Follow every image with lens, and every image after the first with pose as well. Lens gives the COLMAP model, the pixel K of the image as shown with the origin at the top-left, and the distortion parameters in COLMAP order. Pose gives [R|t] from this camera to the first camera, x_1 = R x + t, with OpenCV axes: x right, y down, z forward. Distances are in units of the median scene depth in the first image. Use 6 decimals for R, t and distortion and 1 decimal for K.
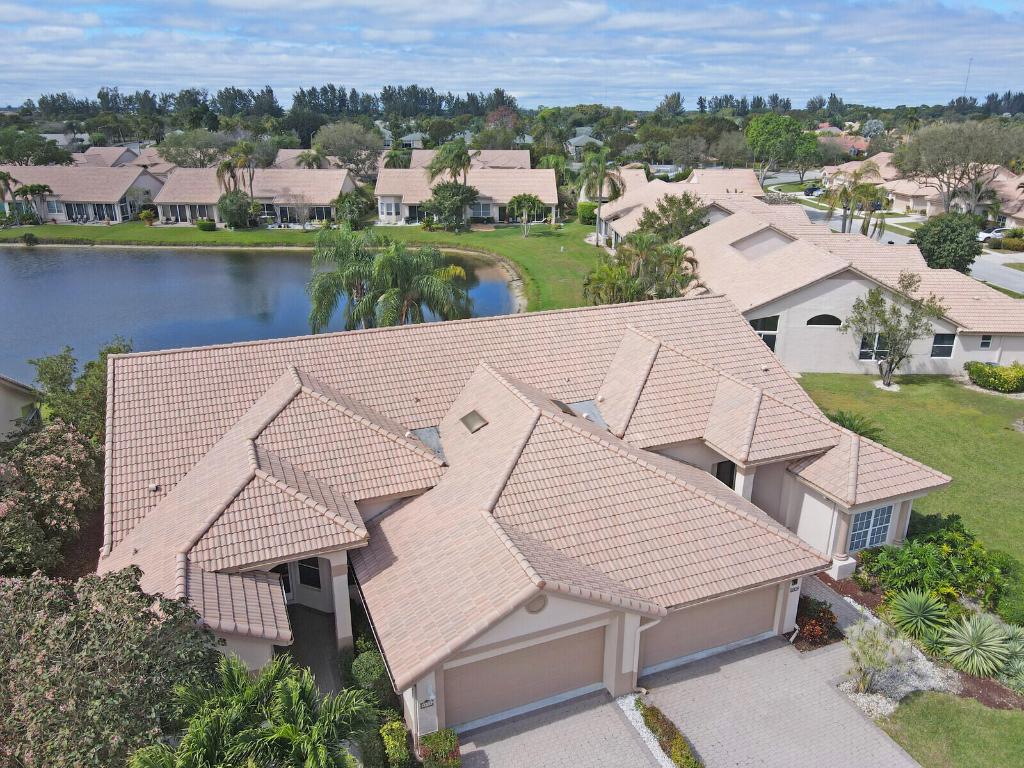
lens RADIAL K [[744.5, 0, 512.0], [0, 744.5, 384.0], [0, 0, 1]] dist [0.000416, -0.000624]
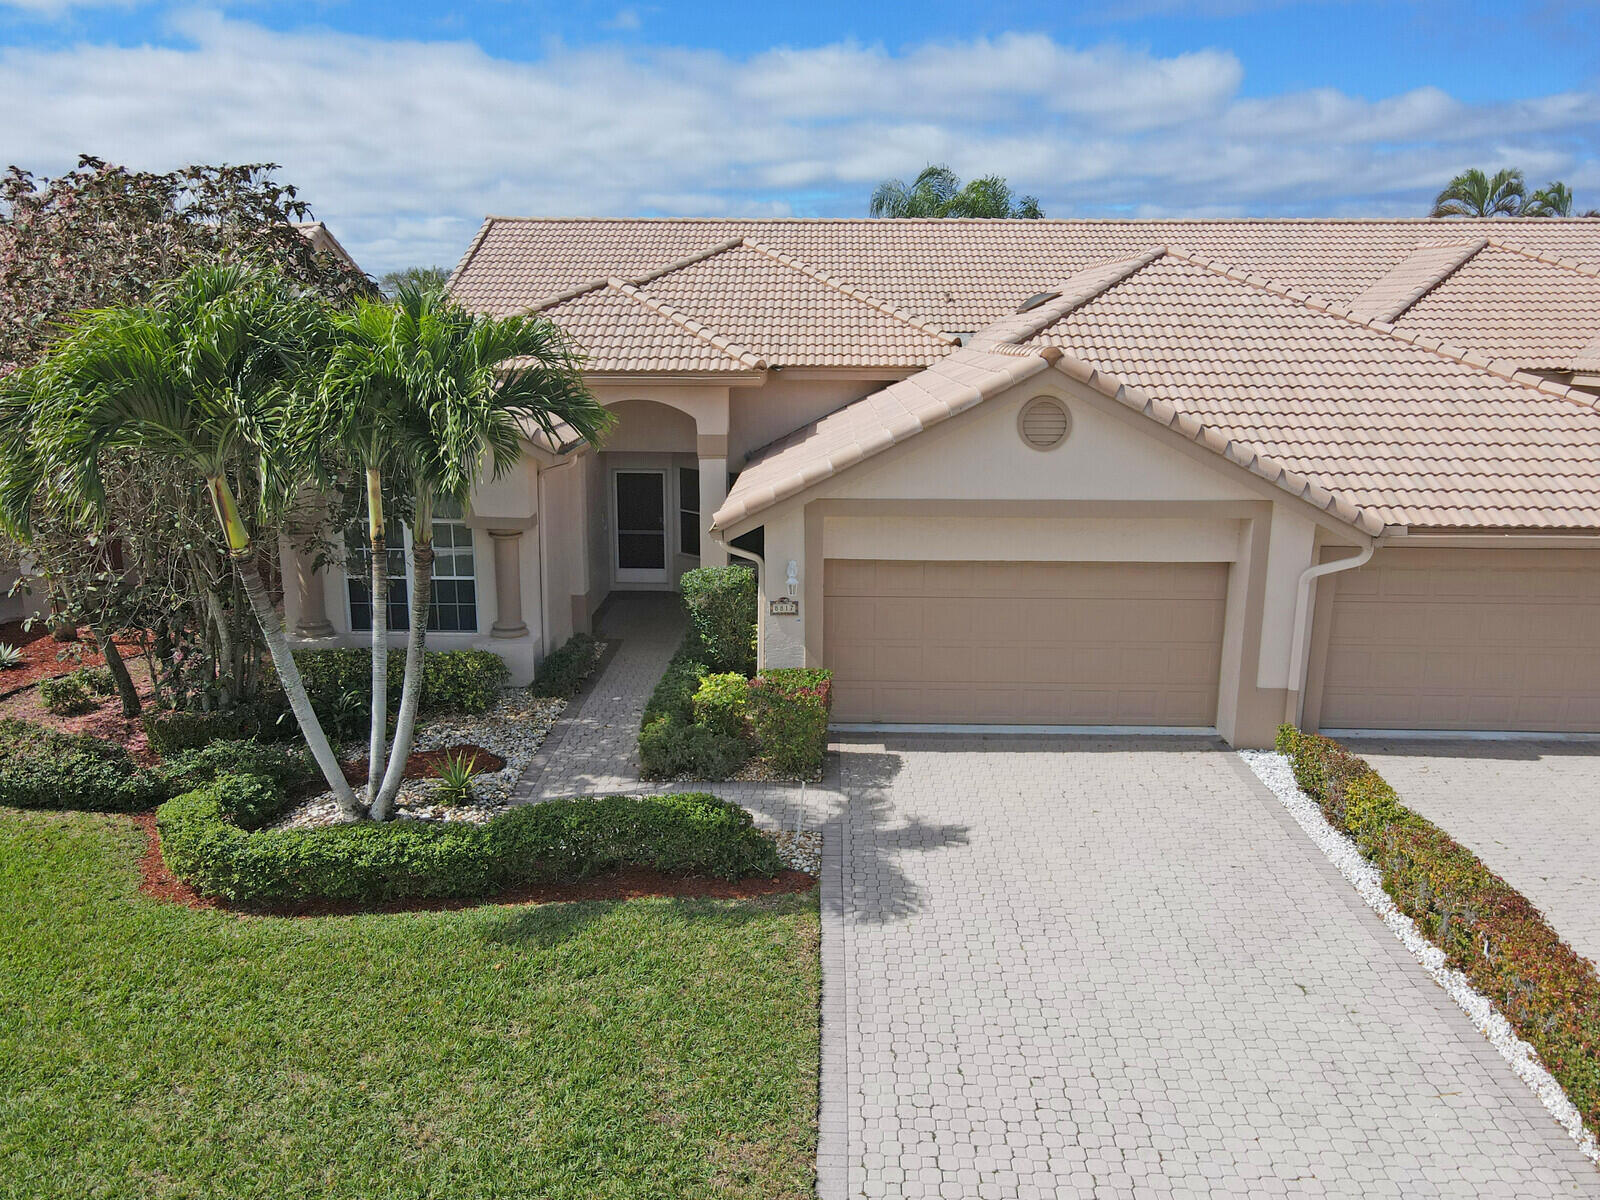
lens RADIAL K [[1163.3, 0, 800.0], [0, 1163.3, 600.0], [0, 0, 1]] dist [0.000416, -0.000624]
pose [[0.915840, 0.092328, -0.390785, 0.162745], [-0.137308, 0.986548, -0.088710, 0.434064], [0.377338, 0.134902, 0.916197, 0.290017]]
